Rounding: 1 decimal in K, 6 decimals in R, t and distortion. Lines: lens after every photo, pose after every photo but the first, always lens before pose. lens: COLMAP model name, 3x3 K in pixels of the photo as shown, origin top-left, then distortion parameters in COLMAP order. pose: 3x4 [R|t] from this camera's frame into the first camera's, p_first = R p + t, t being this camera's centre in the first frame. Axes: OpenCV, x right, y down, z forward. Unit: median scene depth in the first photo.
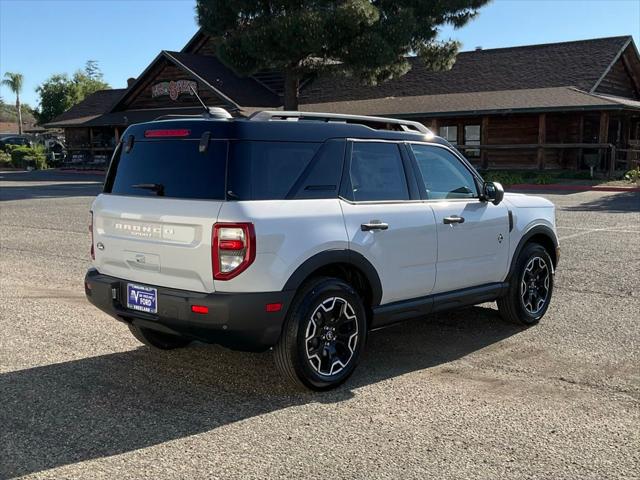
lens RADIAL K [[755.0, 0, 320.0], [0, 755.0, 240.0], [0, 0, 1]] dist [-0.004934, -0.017634]
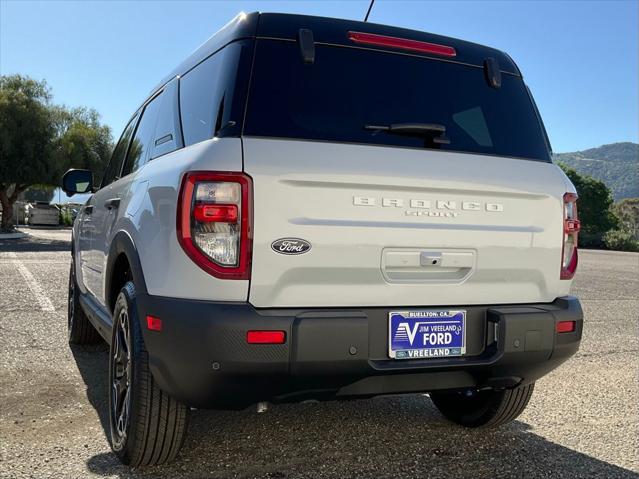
lens RADIAL K [[655.8, 0, 297.3], [0, 655.8, 235.6], [0, 0, 1]] dist [0.031764, -0.016148]
pose [[0.442179, 0.001881, 0.896925, -0.689506], [0.063316, 0.997438, -0.033306, 0.016916], [-0.894689, 0.071517, 0.440926, 0.860850]]
